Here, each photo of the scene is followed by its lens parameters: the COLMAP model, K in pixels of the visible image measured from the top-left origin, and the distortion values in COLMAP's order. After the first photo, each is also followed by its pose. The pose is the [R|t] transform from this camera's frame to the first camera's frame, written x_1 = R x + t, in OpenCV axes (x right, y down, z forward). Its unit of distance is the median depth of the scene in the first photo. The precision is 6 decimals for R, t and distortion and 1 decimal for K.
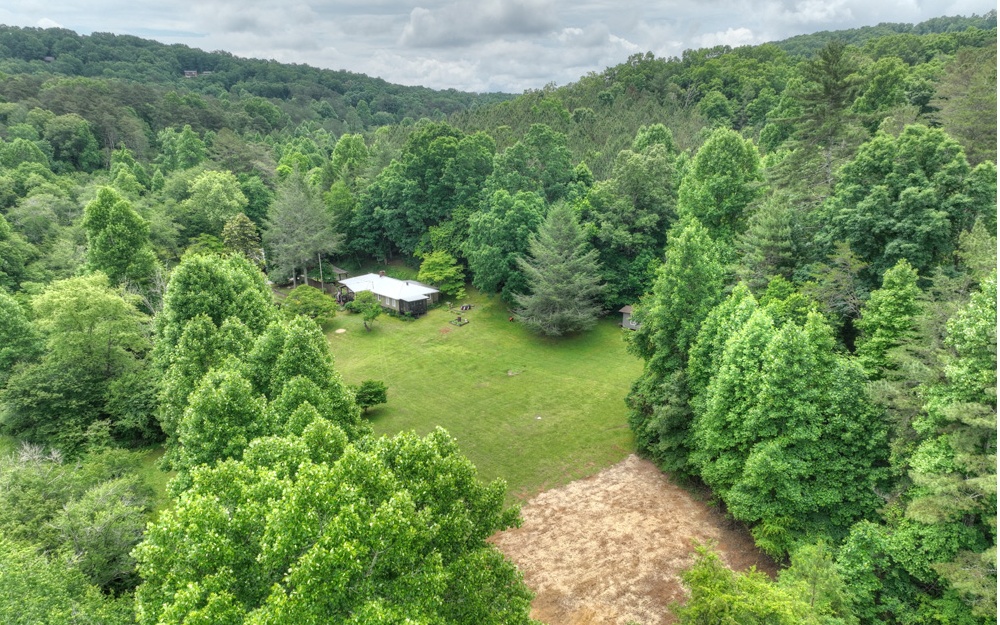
lens RADIAL K [[725.3, 0, 497.6], [0, 725.3, 363.7], [0, 0, 1]] dist [-0.004535, 0.034652]
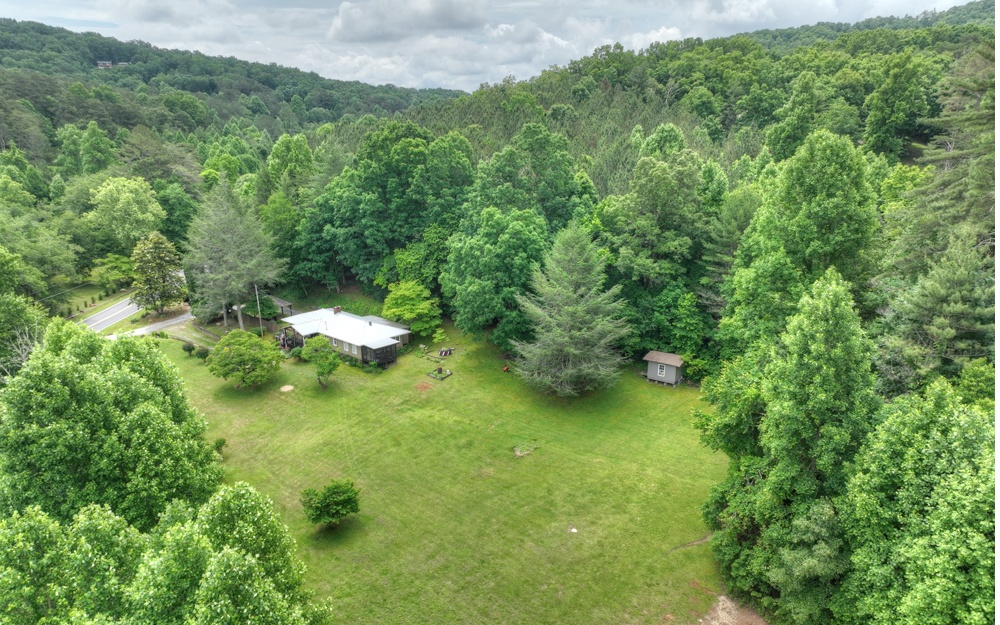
lens RADIAL K [[725.3, 0, 497.6], [0, 725.3, 363.7], [0, 0, 1]] dist [-0.004535, 0.034652]
pose [[0.996433, -0.024094, 0.080870, -0.047452], [0.023769, 0.999705, 0.004989, -0.062715], [-0.080966, -0.003049, 0.996712, 0.181773]]
